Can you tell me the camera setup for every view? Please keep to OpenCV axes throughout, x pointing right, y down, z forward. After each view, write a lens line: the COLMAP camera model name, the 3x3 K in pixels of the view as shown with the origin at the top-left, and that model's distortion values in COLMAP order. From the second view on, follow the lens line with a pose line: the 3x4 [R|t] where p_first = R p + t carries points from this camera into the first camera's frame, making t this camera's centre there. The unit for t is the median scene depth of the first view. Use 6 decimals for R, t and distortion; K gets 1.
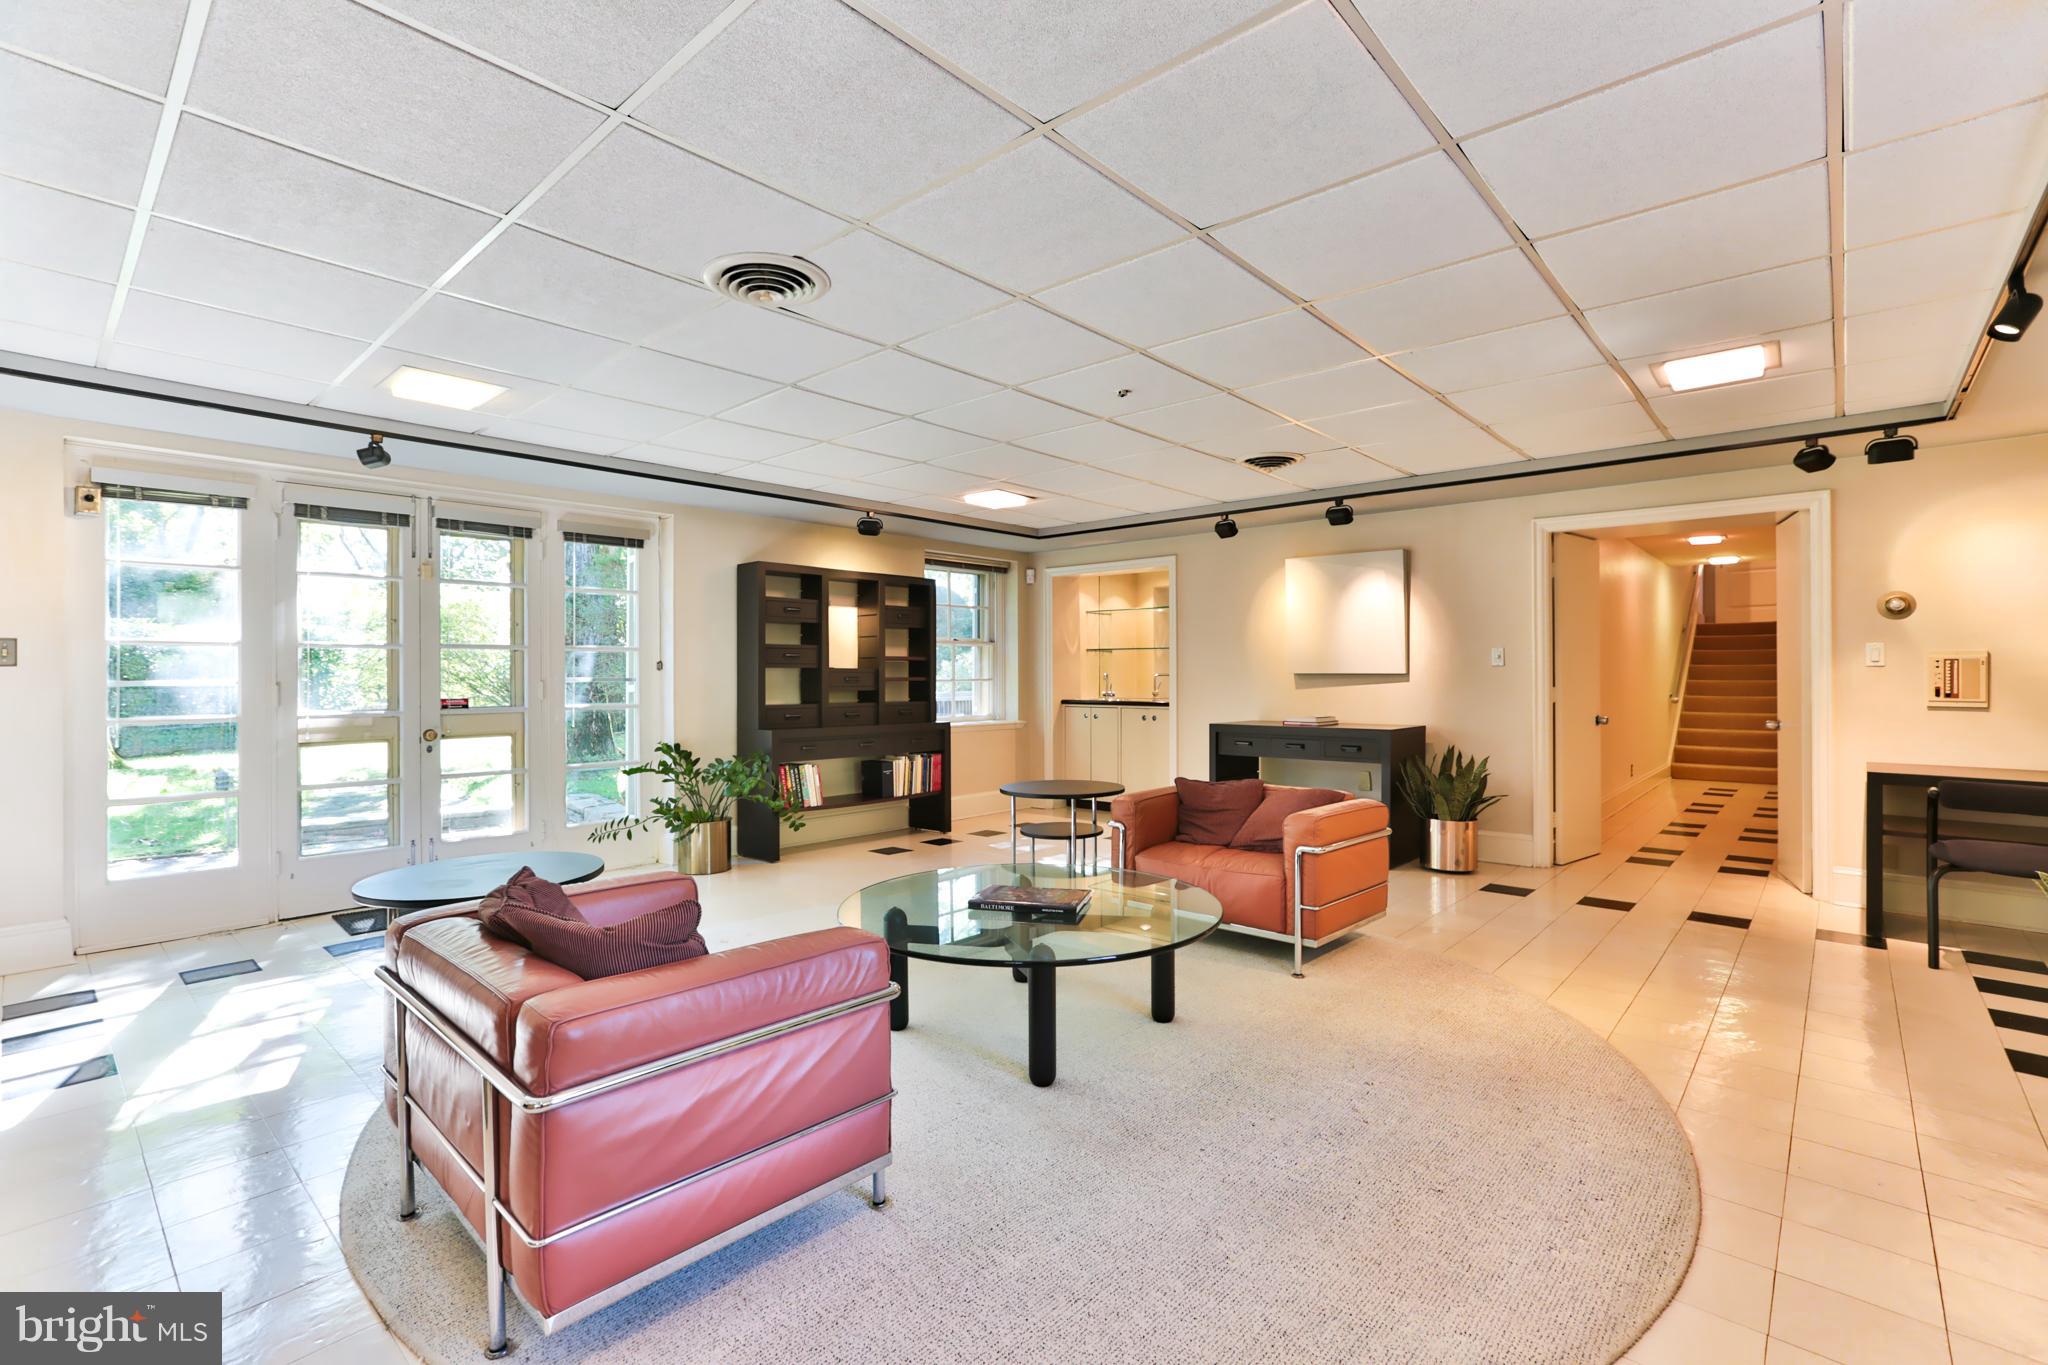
lens RADIAL K [[952.2, 0, 1017.6], [0, 952.2, 675.3], [0, 0, 1]] dist [-0.001763, -0.000160]
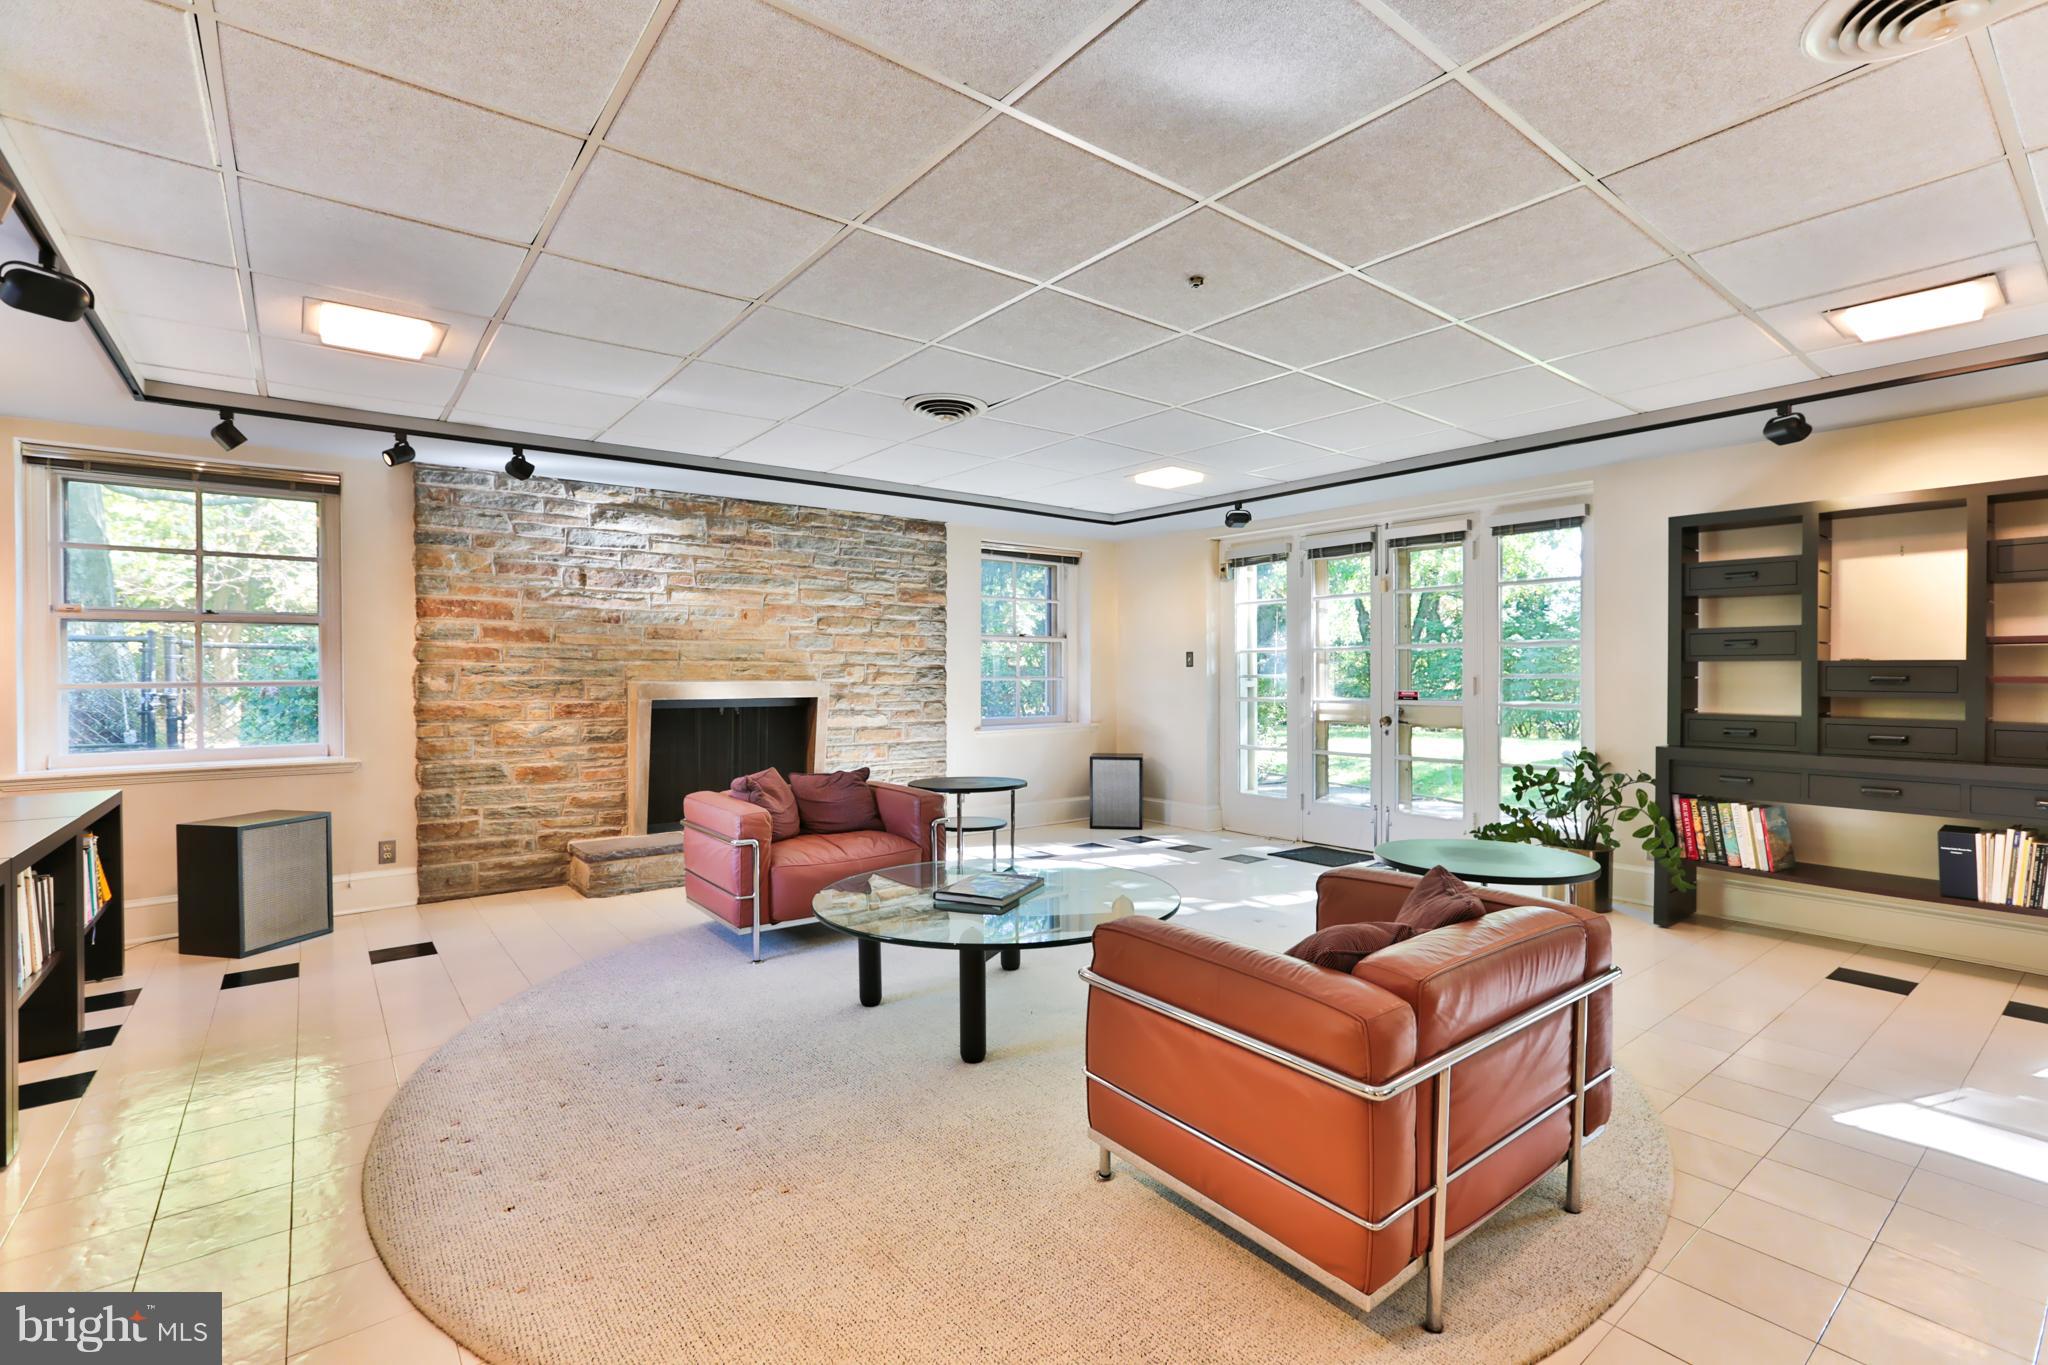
lens RADIAL K [[952.2, 0, 1017.6], [0, 952.2, 675.3], [0, 0, 1]] dist [-0.001763, -0.000160]
pose [[-0.133310, 0.007115, -0.991049, 0.513897], [-0.004090, 0.999962, 0.007729, -0.000631], [0.991066, 0.005084, -0.133276, 0.586096]]
